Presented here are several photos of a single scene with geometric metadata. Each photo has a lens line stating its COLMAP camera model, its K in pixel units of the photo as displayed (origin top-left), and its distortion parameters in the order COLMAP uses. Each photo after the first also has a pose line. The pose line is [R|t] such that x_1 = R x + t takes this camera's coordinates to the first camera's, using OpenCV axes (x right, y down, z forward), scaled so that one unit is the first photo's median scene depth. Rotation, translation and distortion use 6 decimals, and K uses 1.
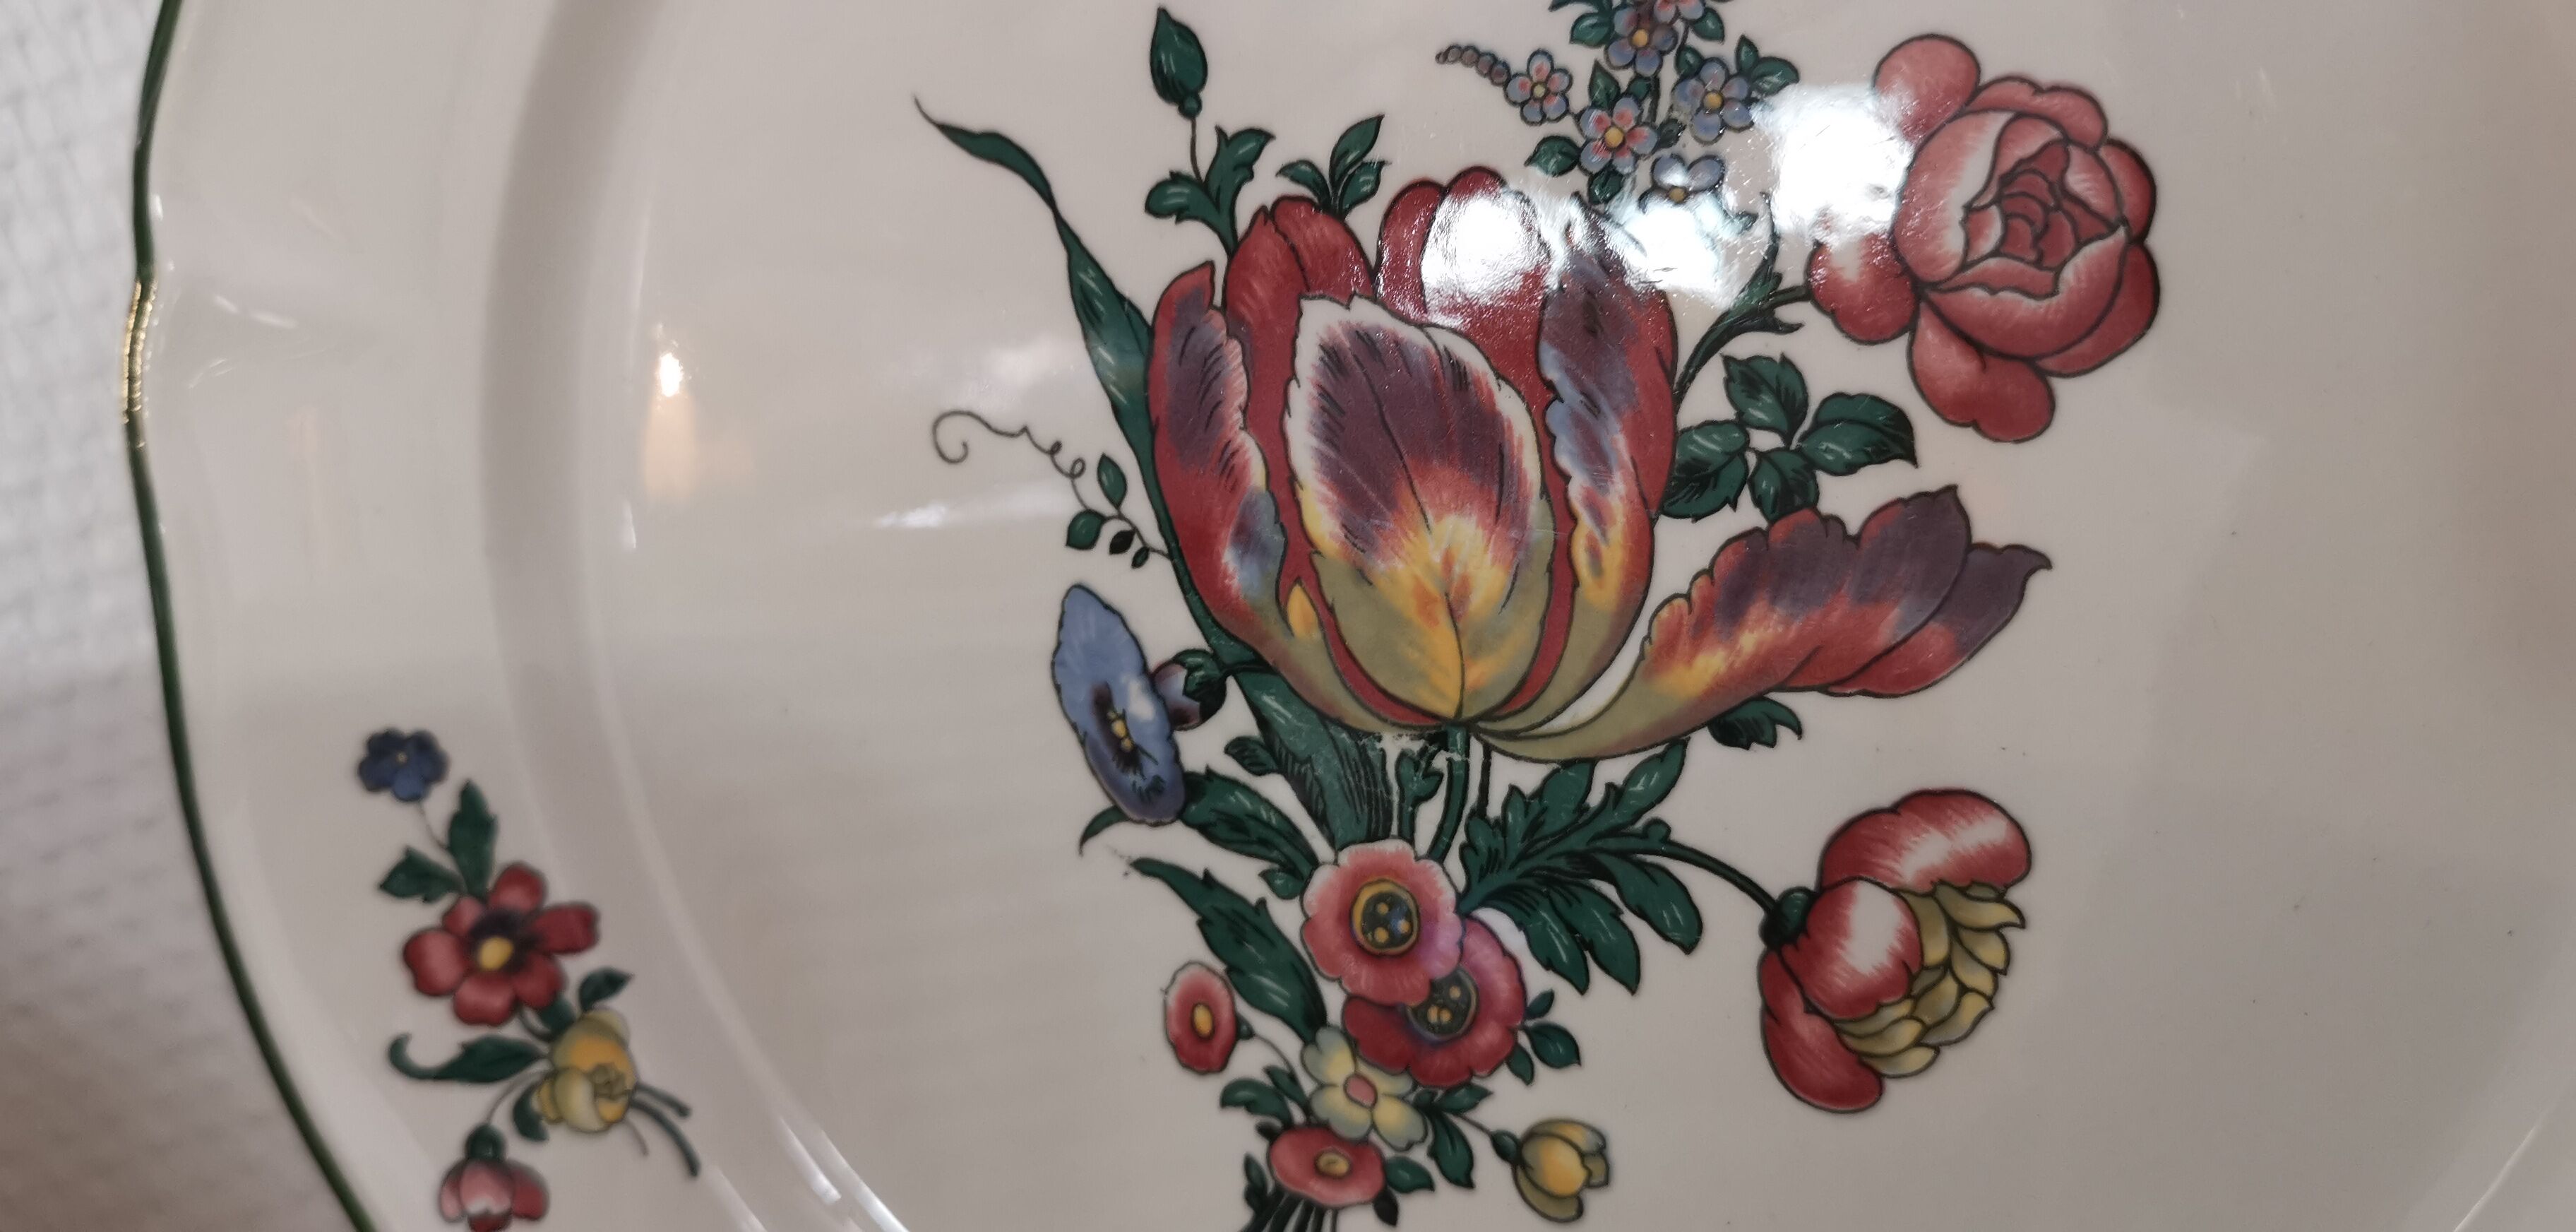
lens RADIAL K [[2108.5, 0, 1288.0], [0, 2108.5, 616.0], [0, 0, 1]] dist [0.007996, -0.072415]
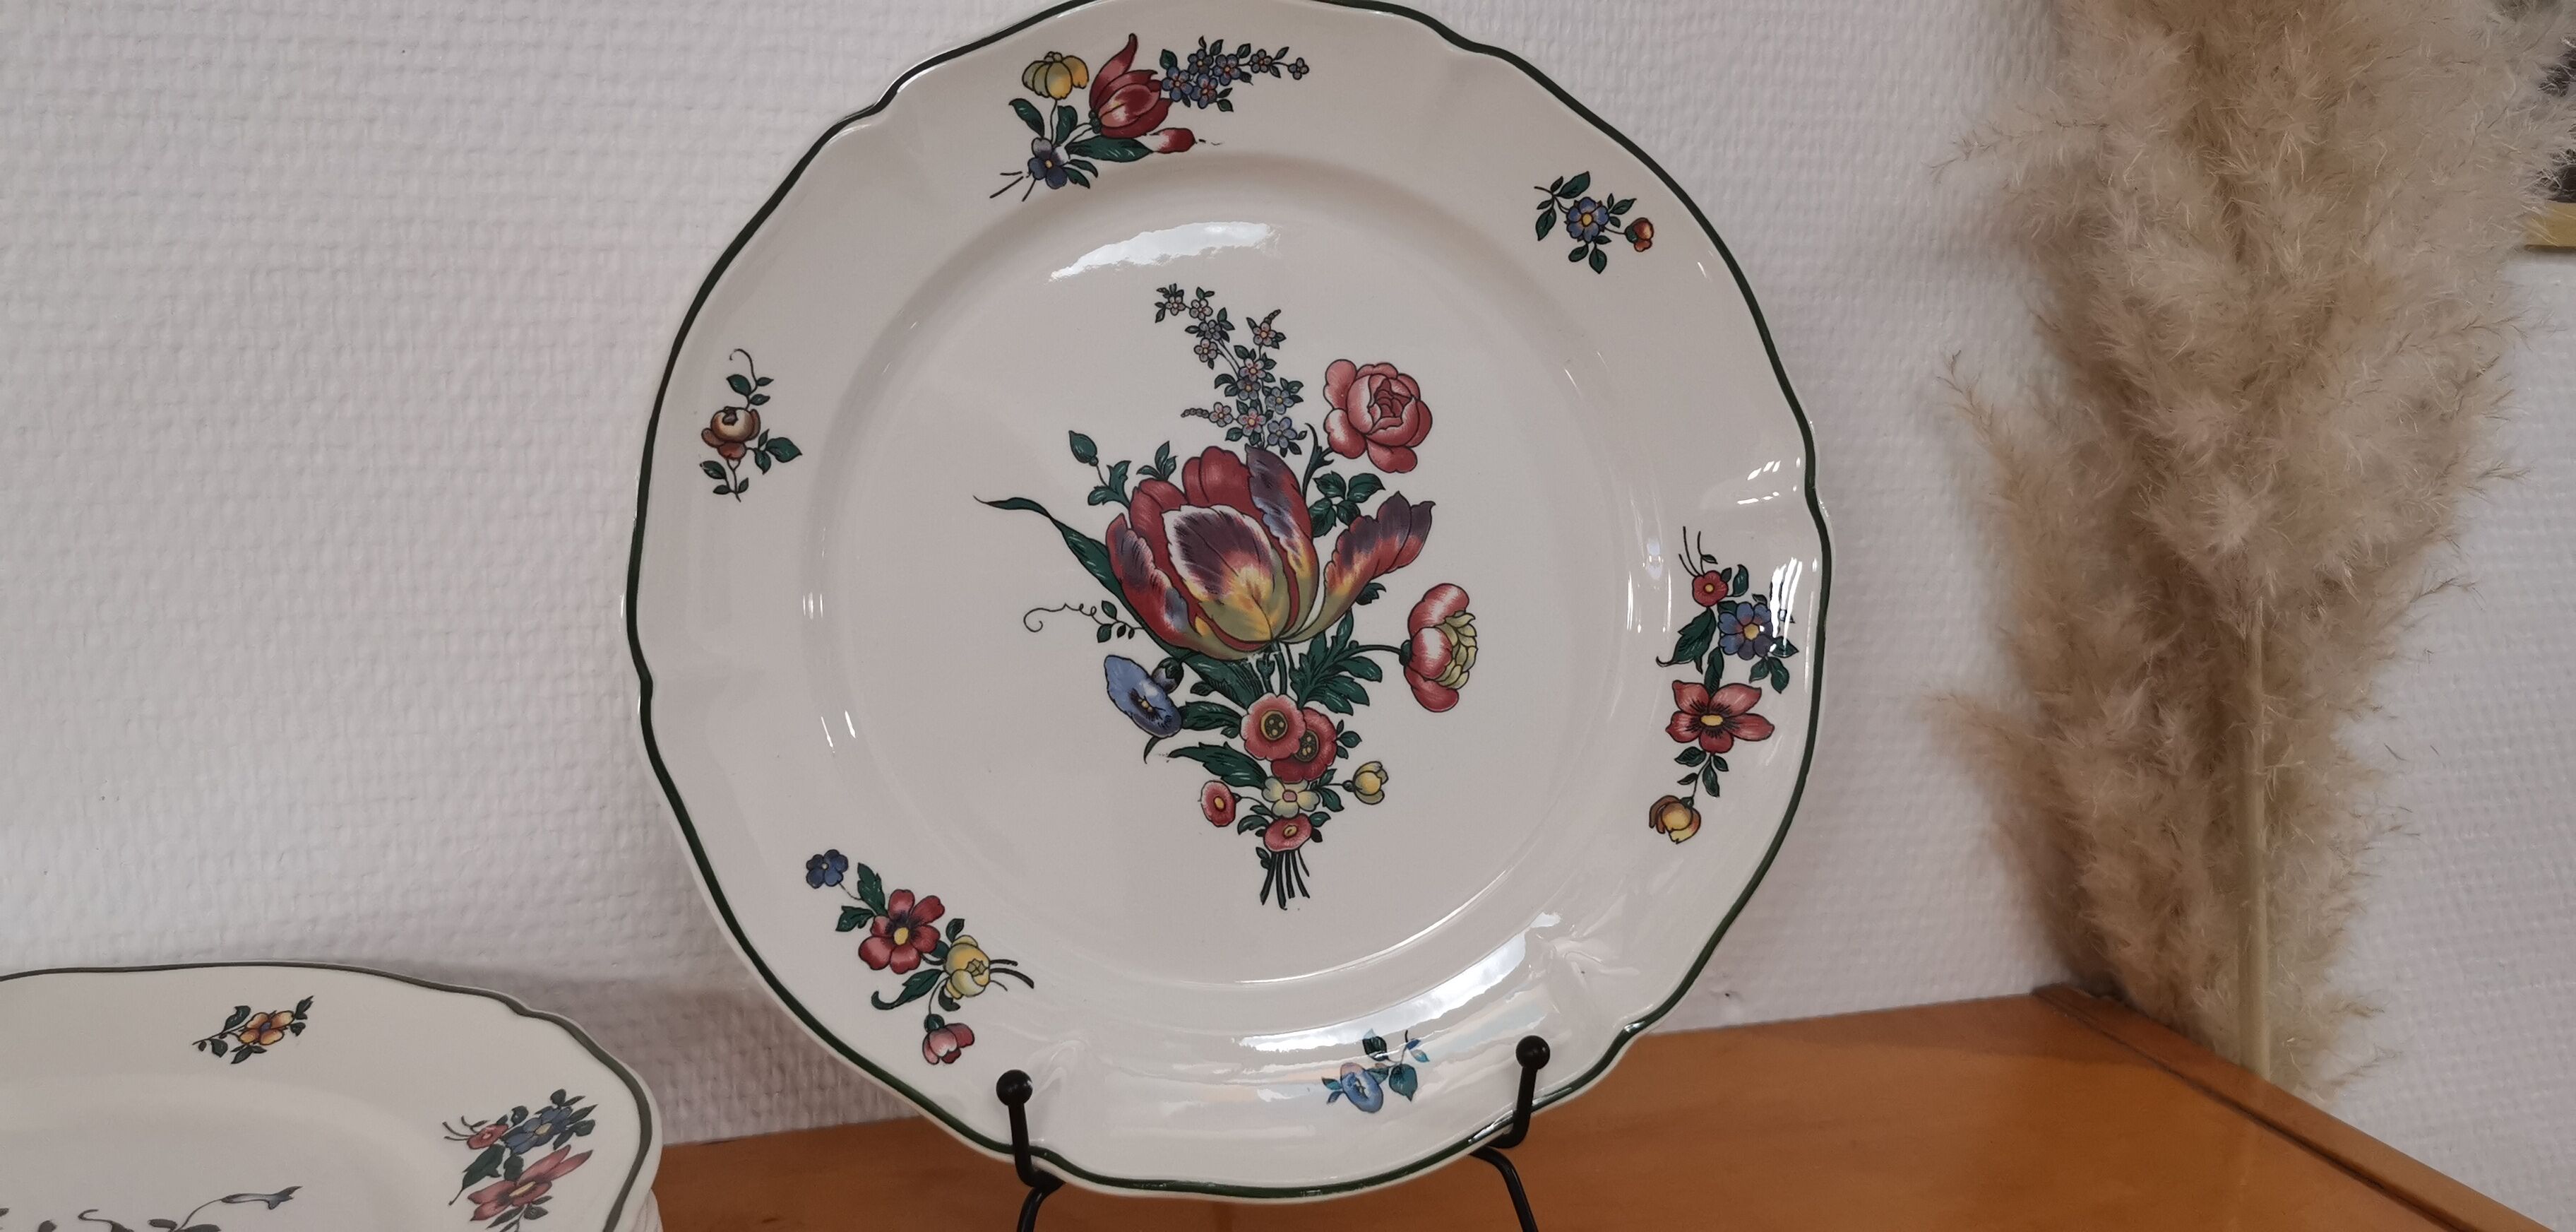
lens RADIAL K [[1985.7, 0, 1286.2], [0, 1985.7, 611.8], [0, 0, 1]] dist [0.054742, -0.084955]
pose [[0.769571, -0.297326, 0.565118, -1.310765], [0.430304, 0.895339, -0.114917, 0.313052], [-0.471804, 0.331609, 0.816968, -1.073592]]
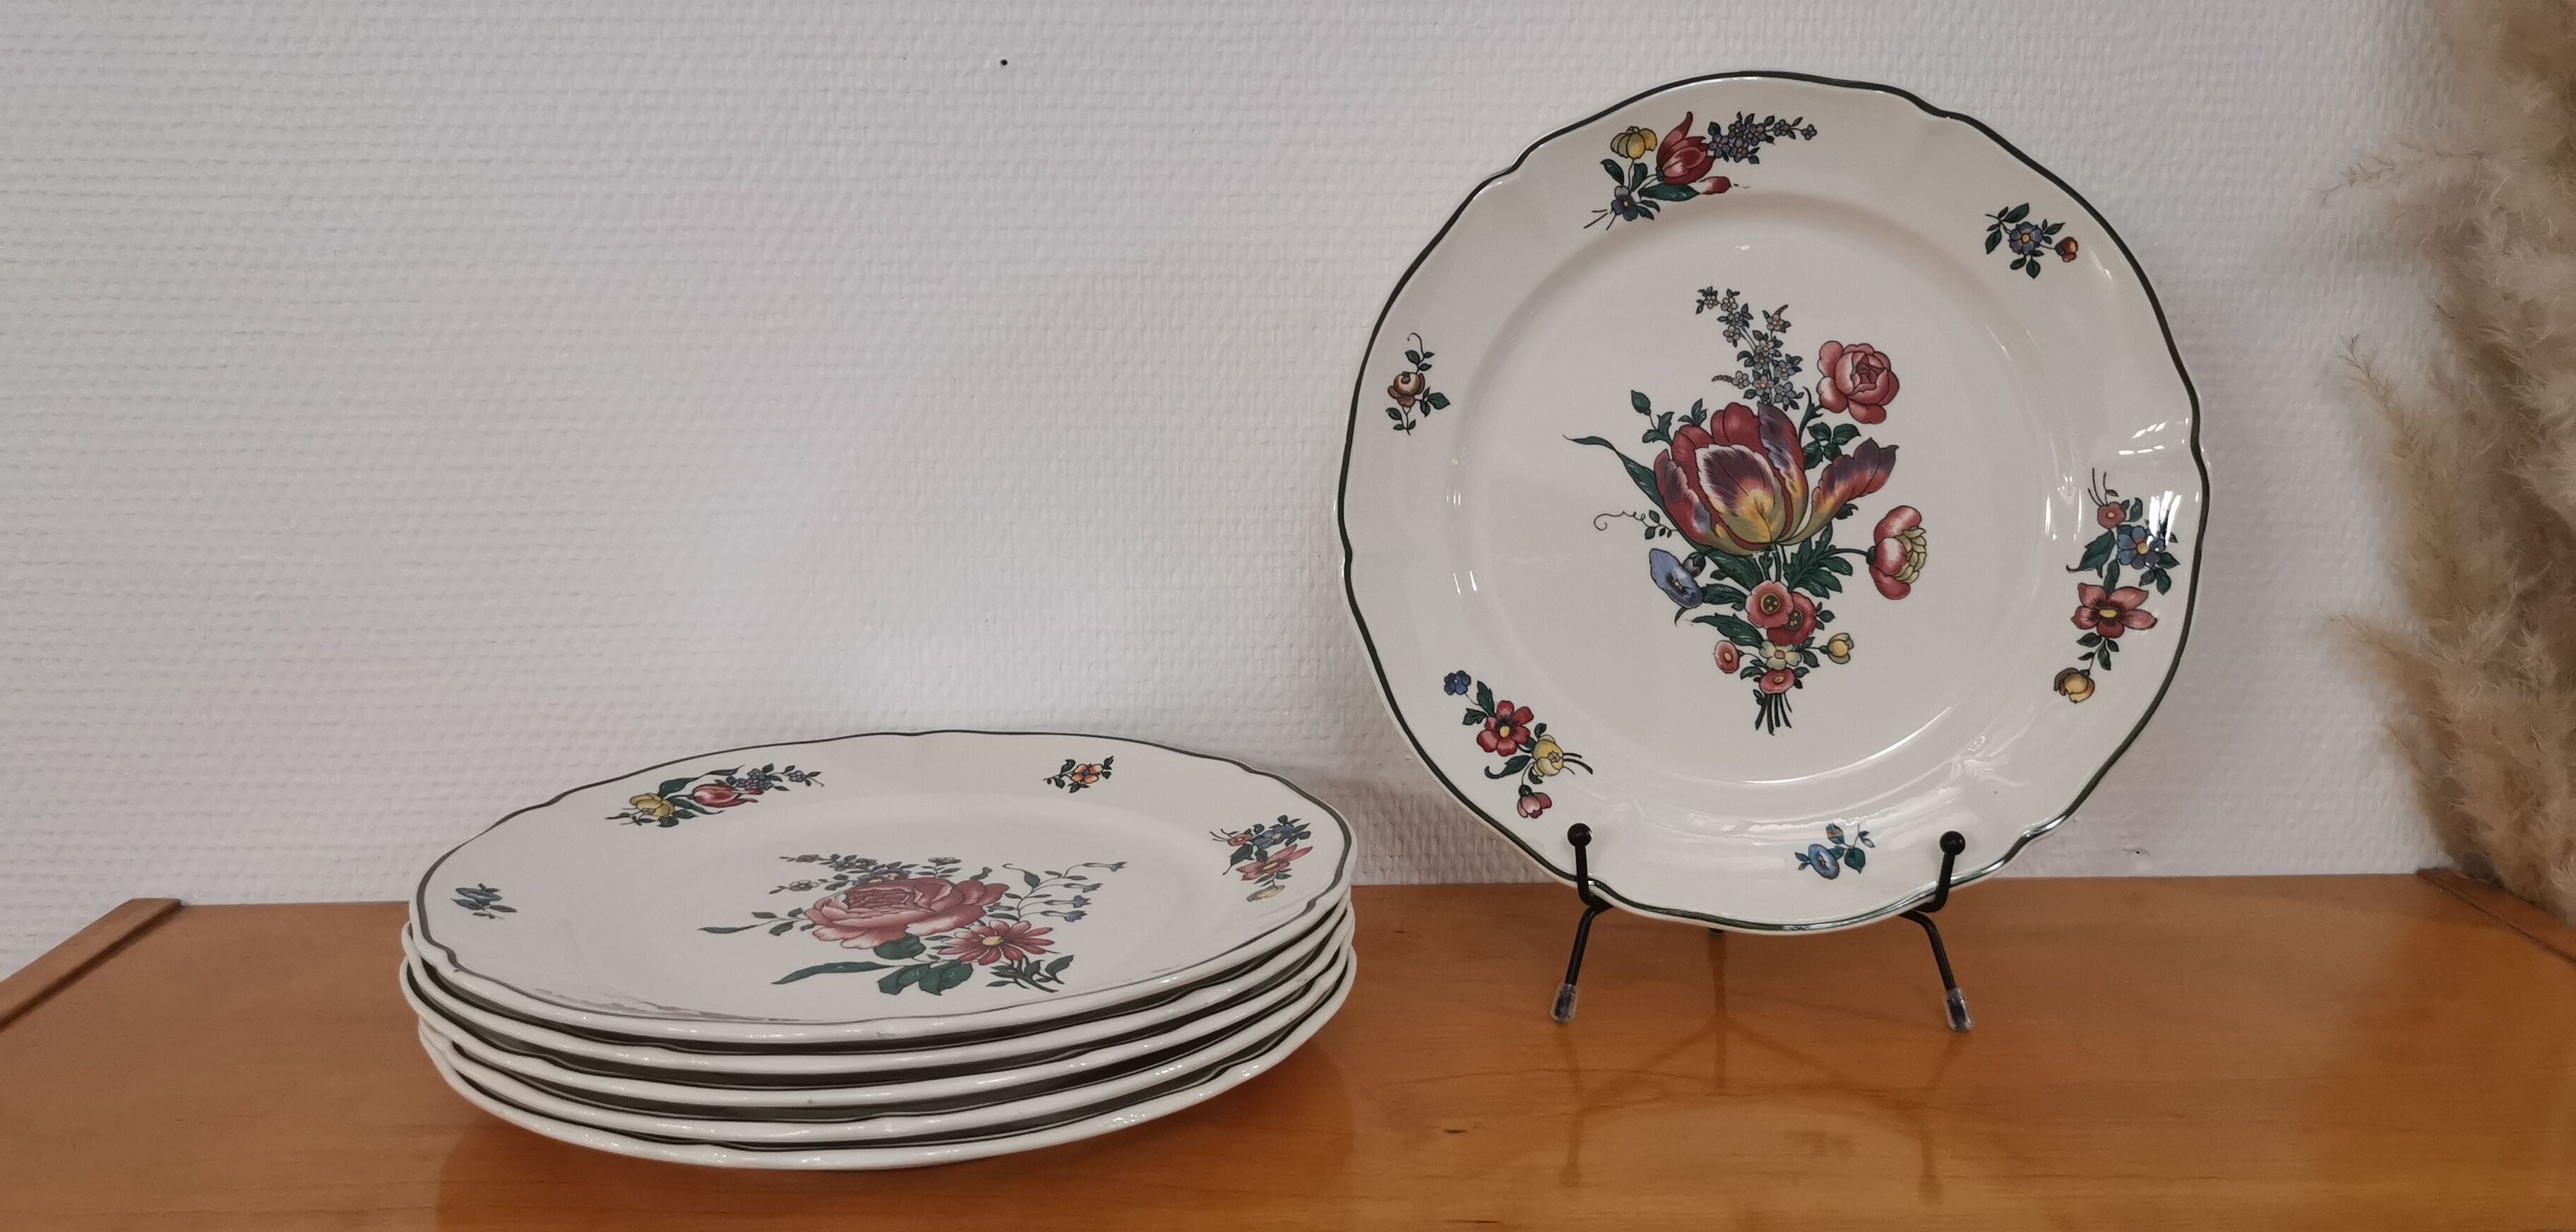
lens RADIAL K [[1974.1, 0, 1304.5], [0, 1974.1, 609.7], [0, 0, 1]] dist [0.048977, -0.068303]
pose [[0.891651, -0.274967, 0.359655, -1.937174], [0.358369, 0.914128, -0.189584, 0.523455], [-0.276641, 0.297932, 0.913623, -1.925989]]
